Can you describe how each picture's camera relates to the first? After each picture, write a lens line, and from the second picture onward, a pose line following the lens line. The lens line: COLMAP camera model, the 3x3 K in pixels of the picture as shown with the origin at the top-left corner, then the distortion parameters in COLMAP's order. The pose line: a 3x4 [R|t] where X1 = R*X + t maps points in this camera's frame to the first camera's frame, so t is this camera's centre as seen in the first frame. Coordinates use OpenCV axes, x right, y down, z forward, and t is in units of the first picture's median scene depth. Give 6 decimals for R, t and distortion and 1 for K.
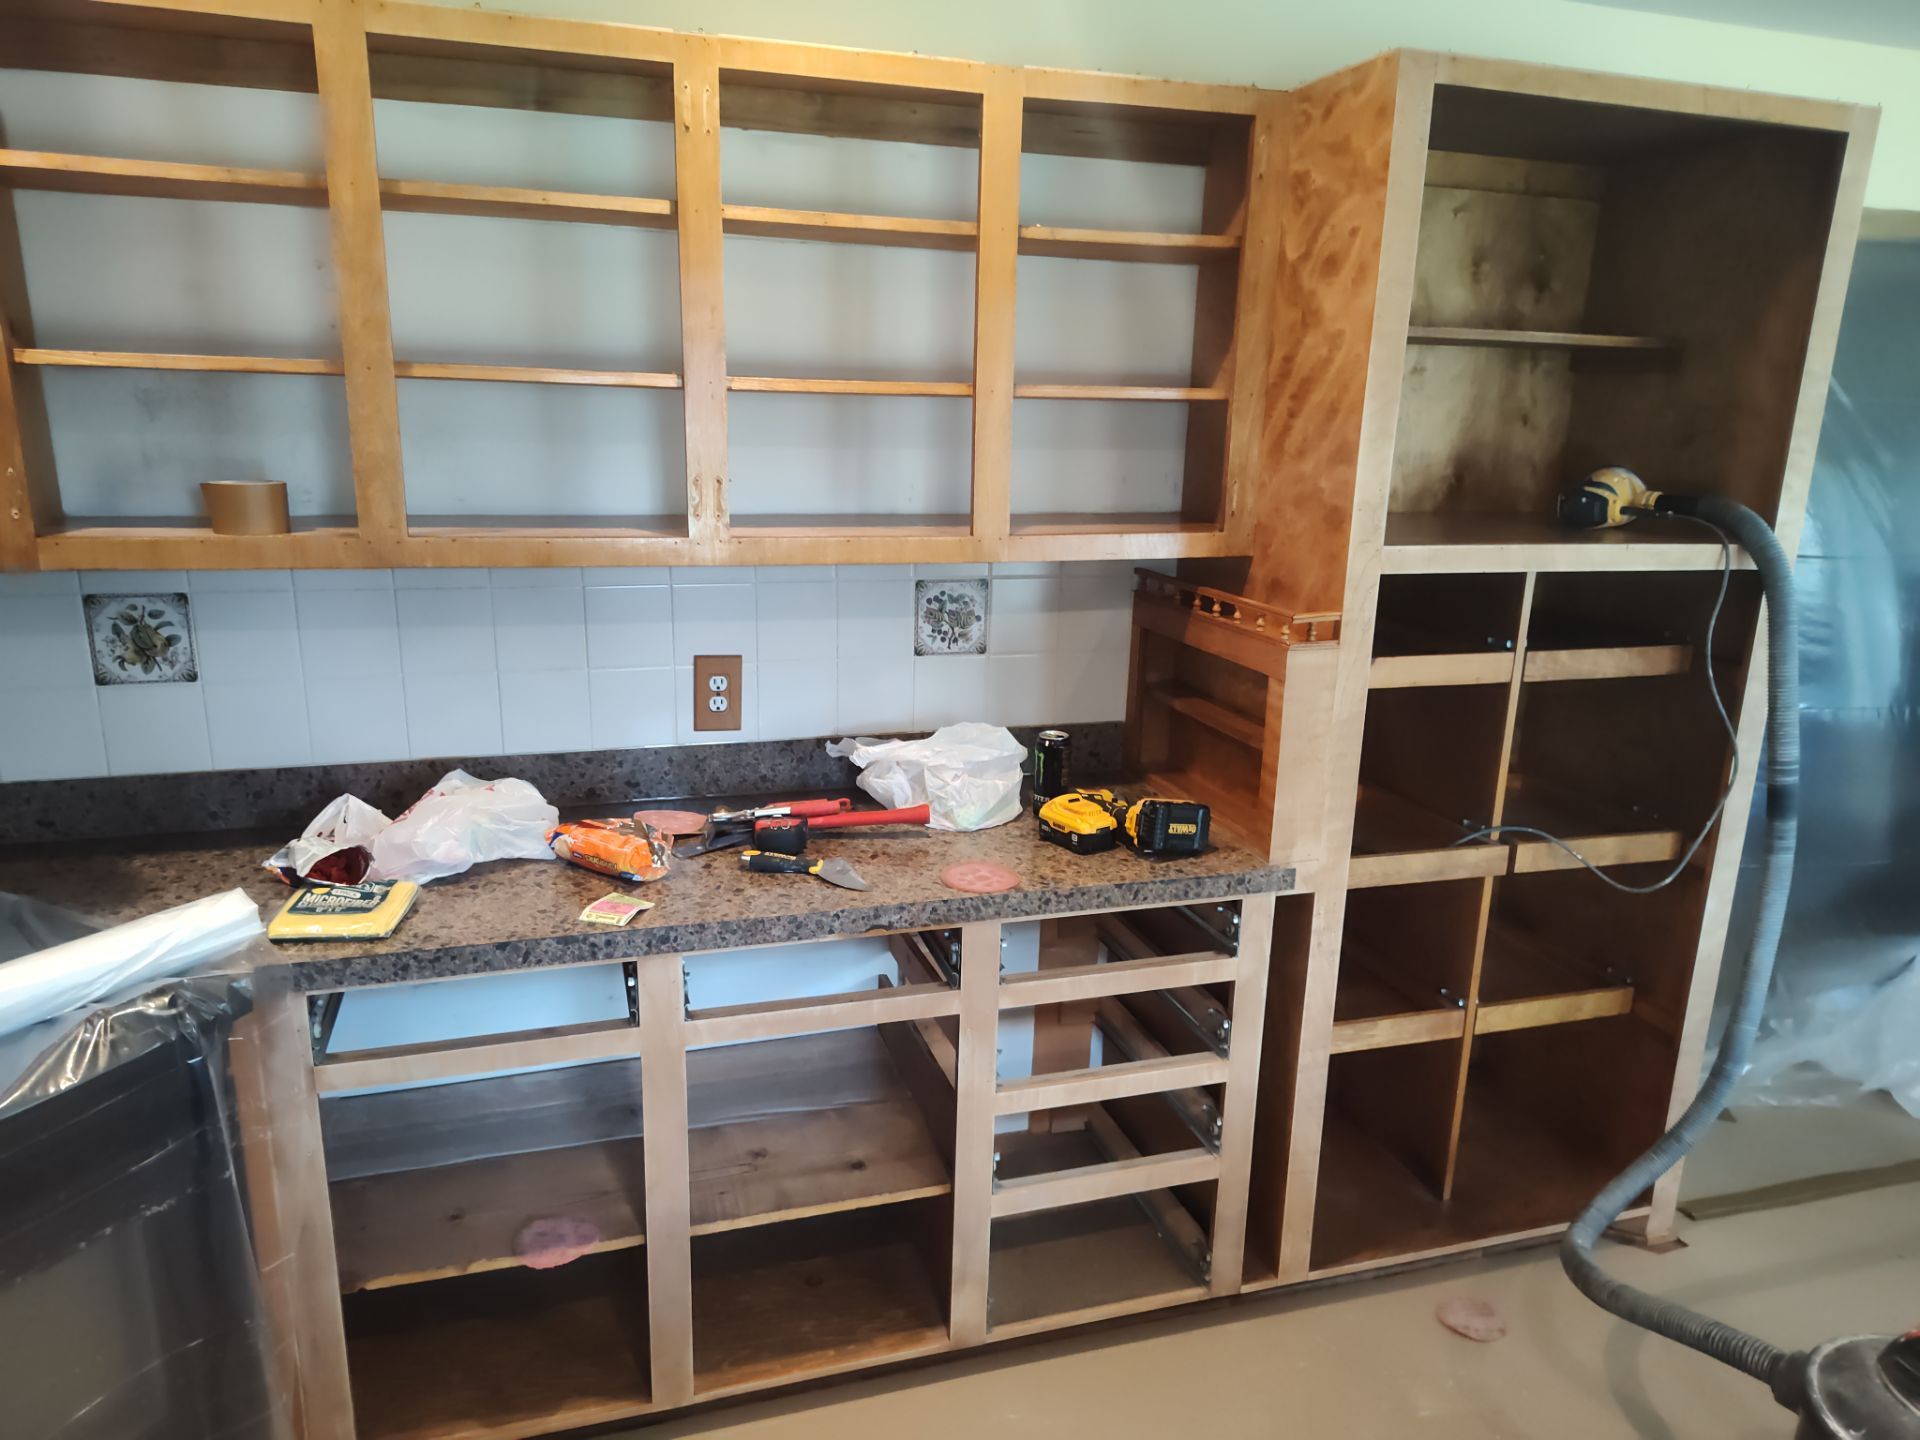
lens RADIAL K [[1296.7, 0, 944.4], [0, 1296.7, 753.0], [0, 0, 1]] dist [0.054221, -0.055704]
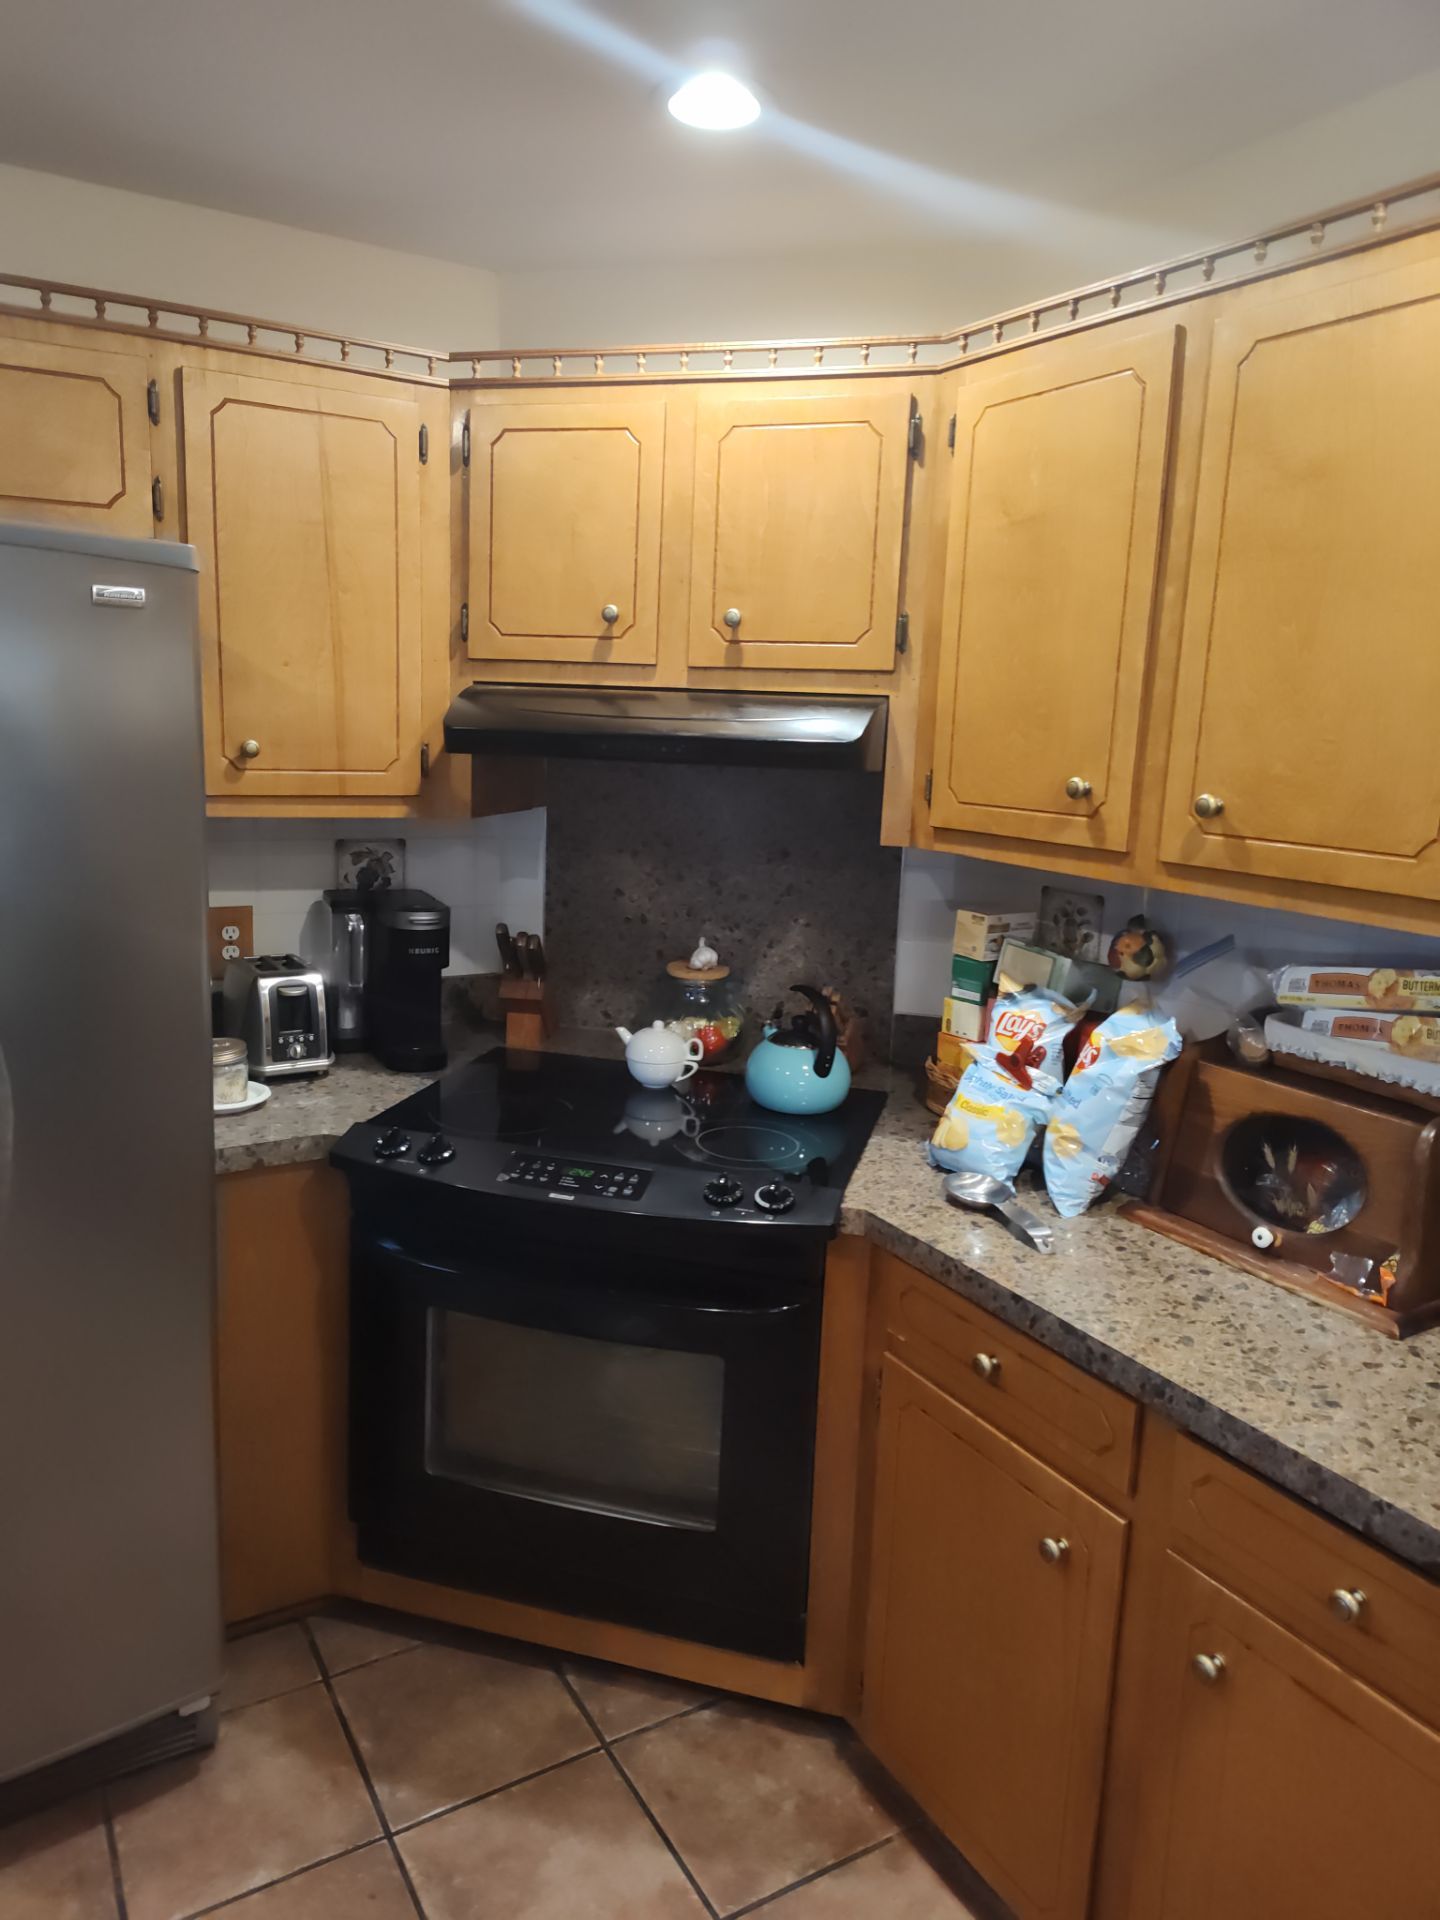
lens RADIAL K [[1296.7, 0, 687.0], [0, 1296.7, 948.6], [0, 0, 1]] dist [0.054221, -0.055704]
pose [[0.229781, 0.164077, -0.959312, 0.318545], [-0.281829, 0.954672, 0.095778, -0.076818], [0.931544, 0.248354, 0.265607, 0.366004]]
